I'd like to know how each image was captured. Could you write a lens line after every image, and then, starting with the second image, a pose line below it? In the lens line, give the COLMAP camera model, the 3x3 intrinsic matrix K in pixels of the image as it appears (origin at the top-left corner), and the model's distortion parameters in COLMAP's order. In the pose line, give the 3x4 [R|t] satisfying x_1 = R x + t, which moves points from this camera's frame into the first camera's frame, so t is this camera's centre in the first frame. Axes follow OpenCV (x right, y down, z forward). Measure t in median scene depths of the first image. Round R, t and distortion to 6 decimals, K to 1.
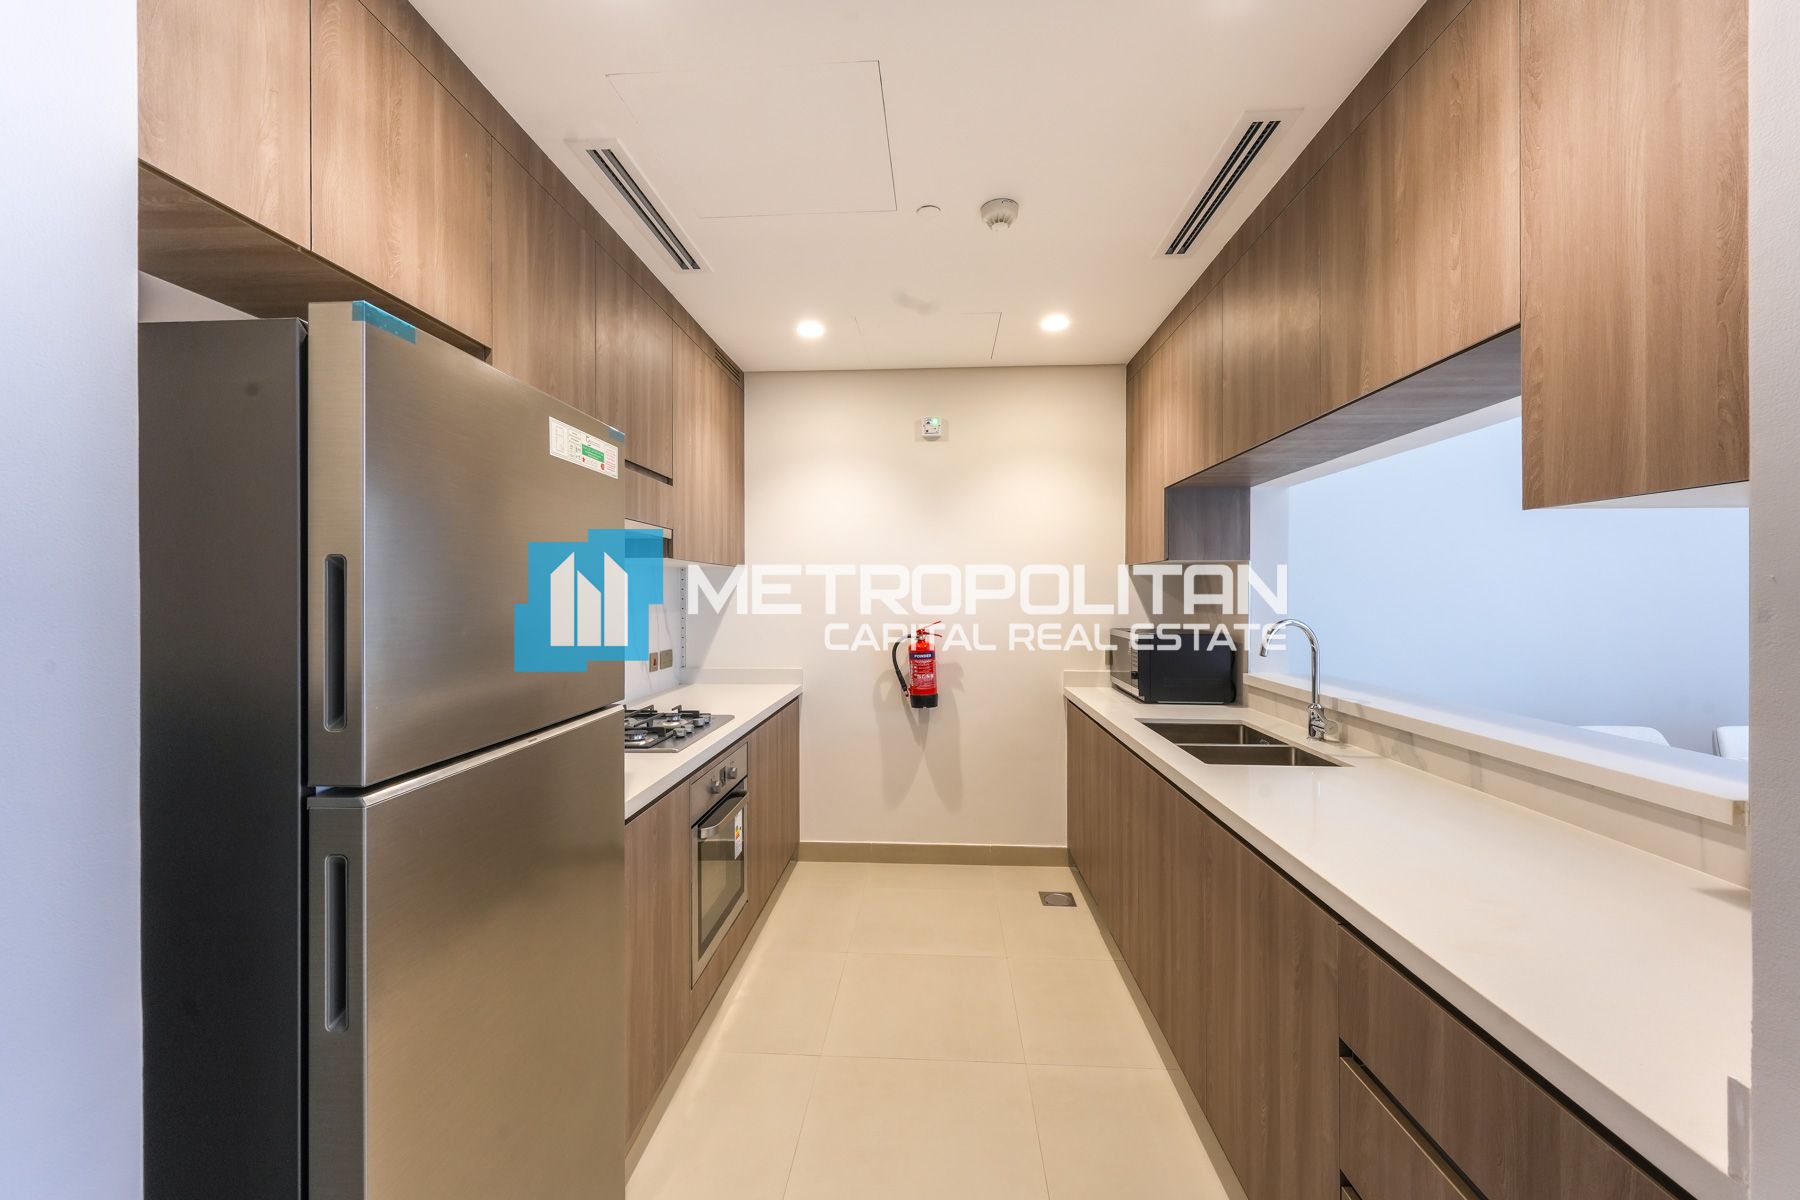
lens RADIAL K [[694.5, 0, 906.8], [0, 694.5, 588.7], [0, 0, 1]] dist [-0.000280, -0.000104]
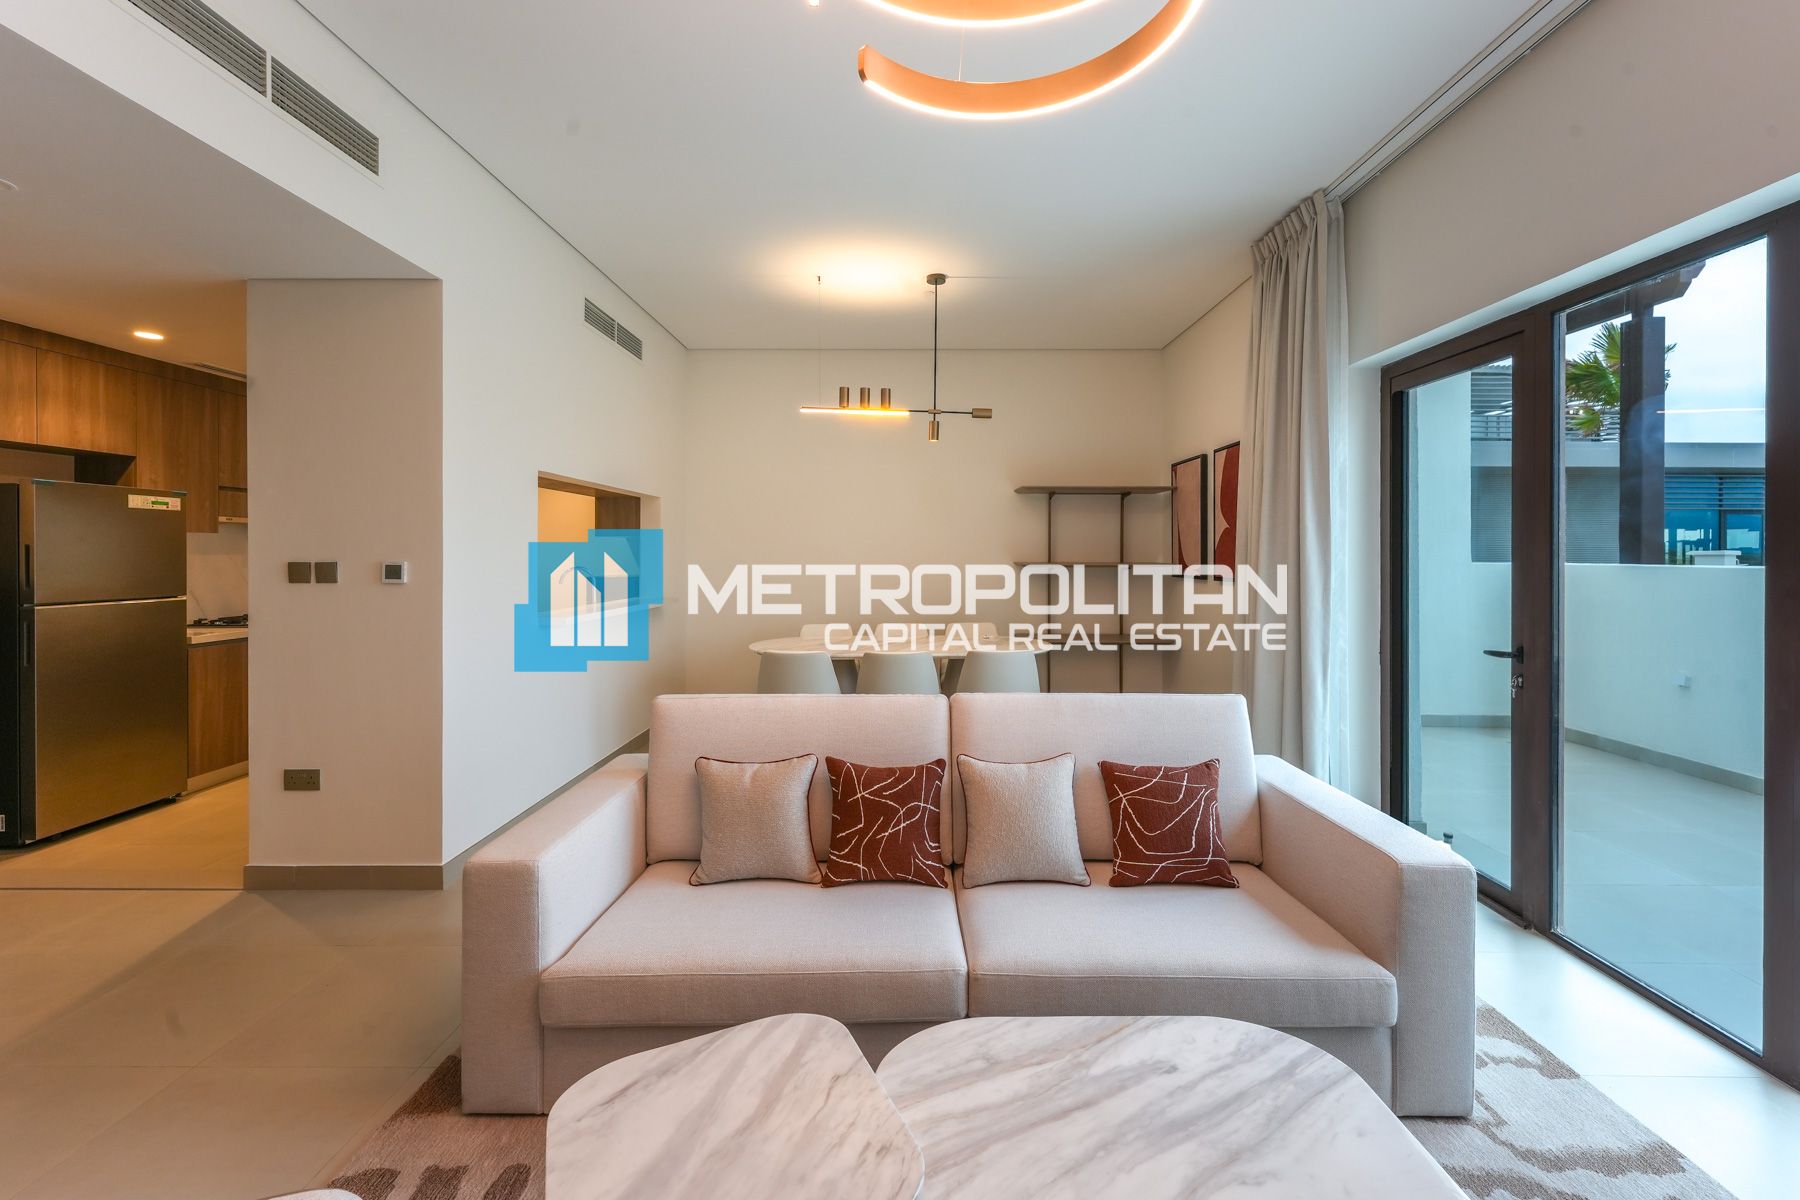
lens RADIAL K [[724.1, 0, 914.9], [0, 724.1, 552.7], [0, 0, 1]] dist [0.001249, 0.000041]
pose [[0.999176, -0.000164, 0.040586, 2.472233], [0.000121, 0.999999, 0.001083, -0.003653], [-0.040586, -0.001077, 0.999175, -2.026606]]
